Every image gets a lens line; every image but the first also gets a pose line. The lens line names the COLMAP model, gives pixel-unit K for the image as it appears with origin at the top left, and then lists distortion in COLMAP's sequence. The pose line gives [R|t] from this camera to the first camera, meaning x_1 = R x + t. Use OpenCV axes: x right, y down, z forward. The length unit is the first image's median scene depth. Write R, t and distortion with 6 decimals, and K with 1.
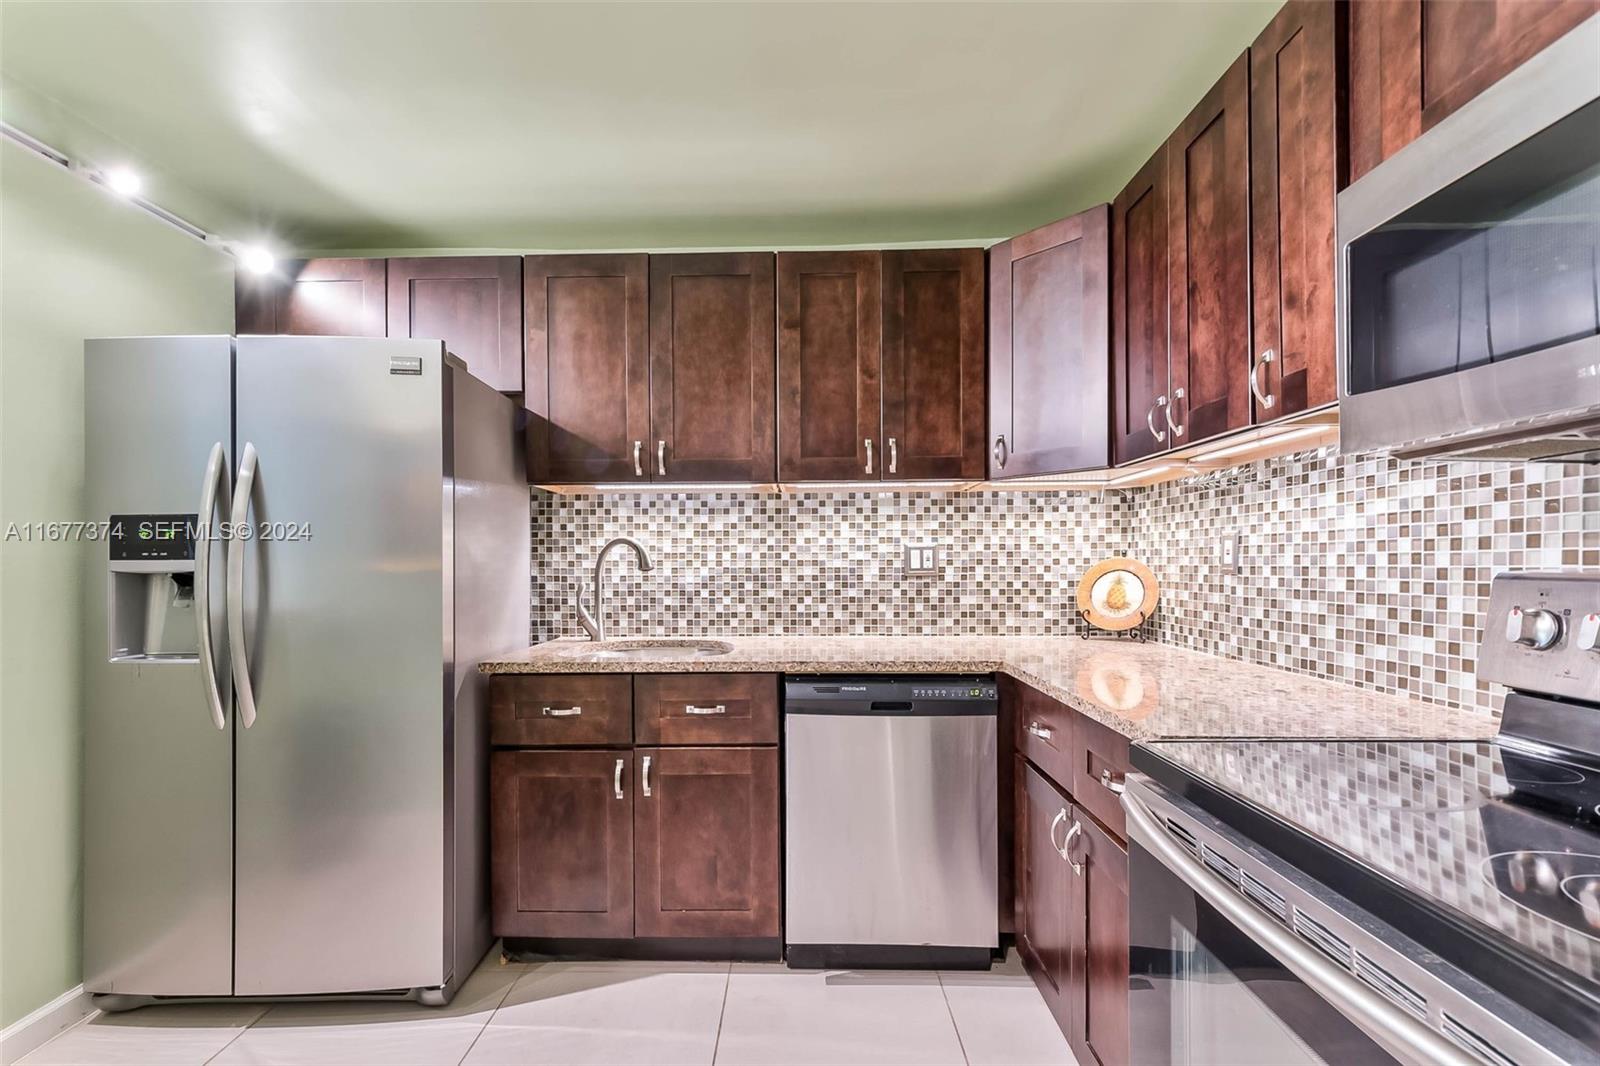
lens RADIAL K [[721.2, 0, 797.3], [0, 721.2, 565.2], [0, 0, 1]] dist [0.013821, -0.004091]
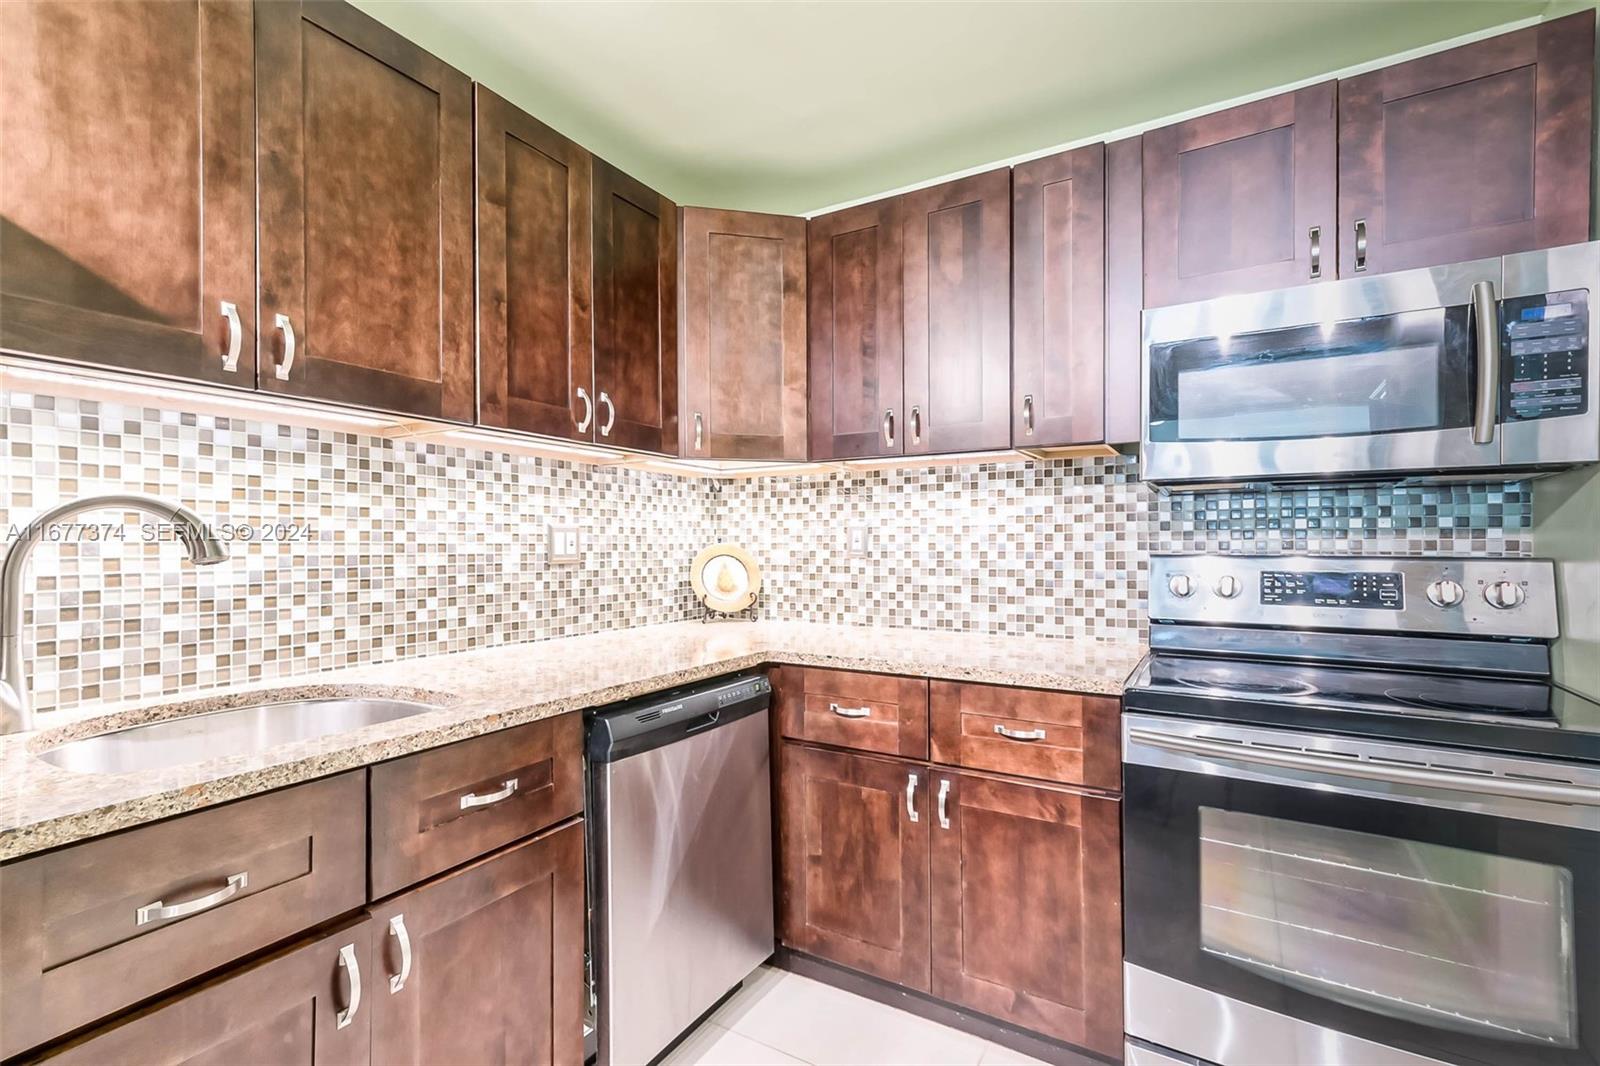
lens RADIAL K [[721.2, 0, 793.1], [0, 721.2, 535.6], [0, 0, 1]] dist [0.013821, -0.004091]
pose [[0.503887, 0.015733, 0.863626, -0.451853], [0.000477, 0.999829, -0.018493, -0.002201], [-0.863769, 0.009730, 0.503794, 0.414429]]
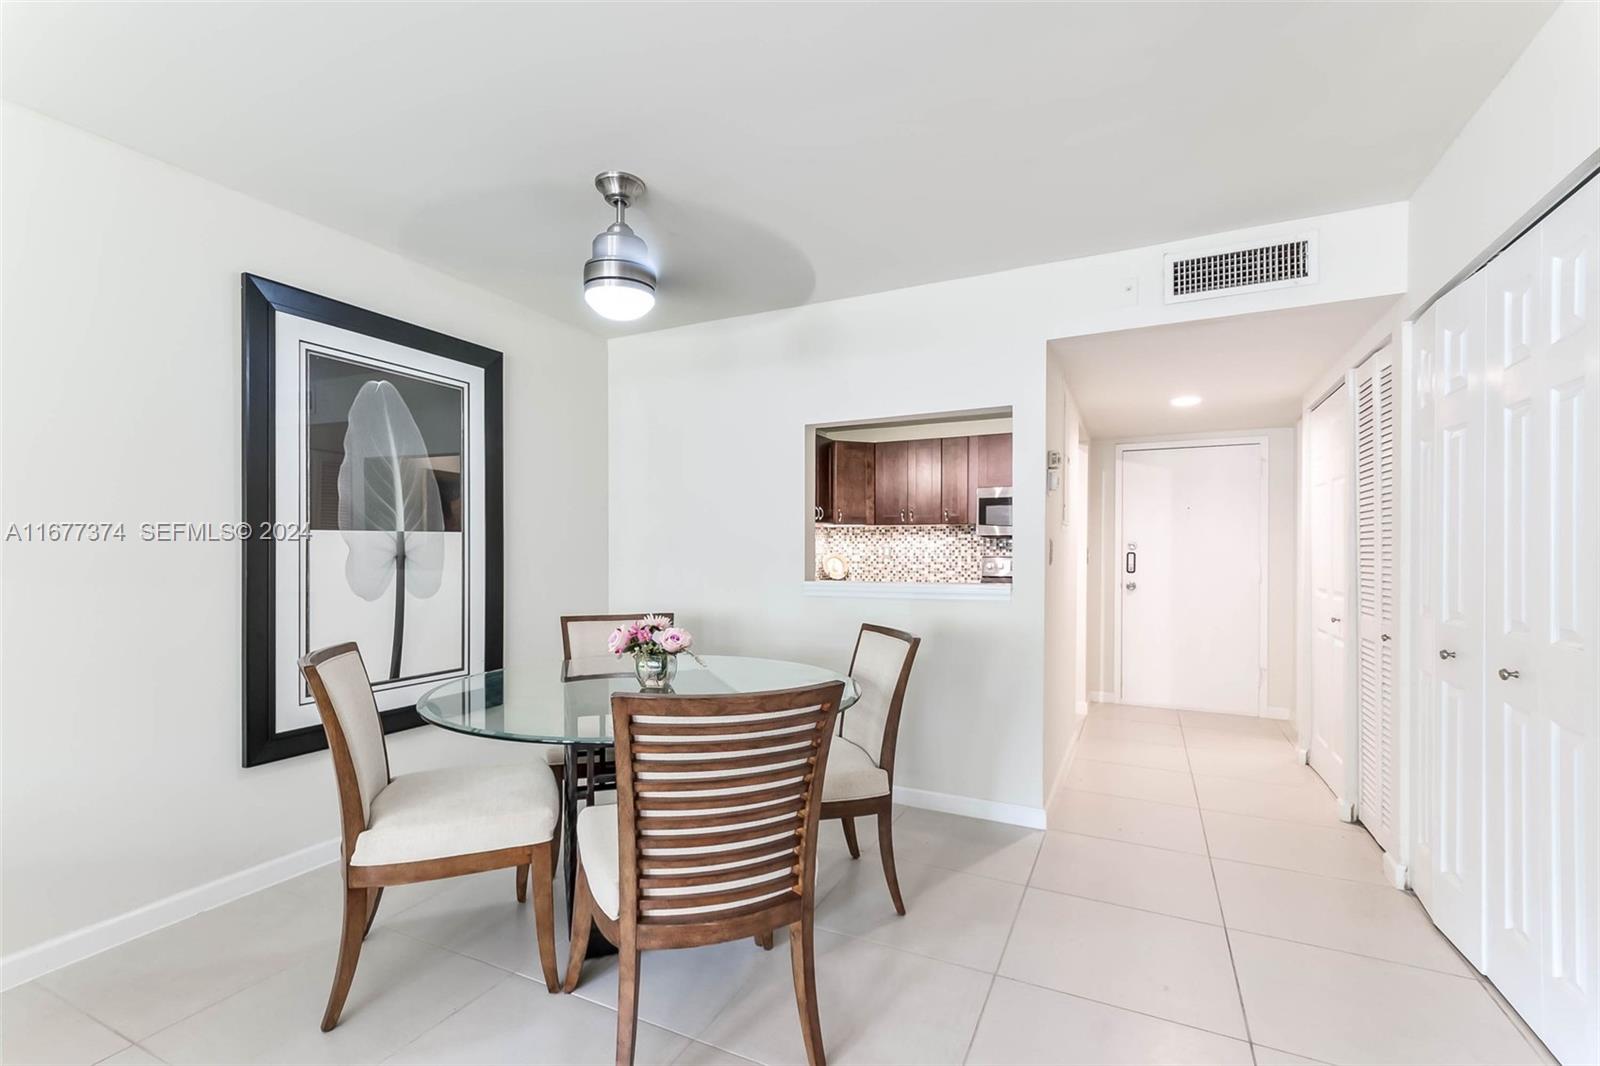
lens RADIAL K [[721.2, 0, 782.9], [0, 721.2, 561.4], [0, 0, 1]] dist [0.013821, -0.004091]
pose [[0.450407, -0.002198, 0.892820, -2.297549], [-0.001937, 0.999992, 0.003439, 0.013967], [-0.892821, -0.003278, 0.450400, -0.075517]]
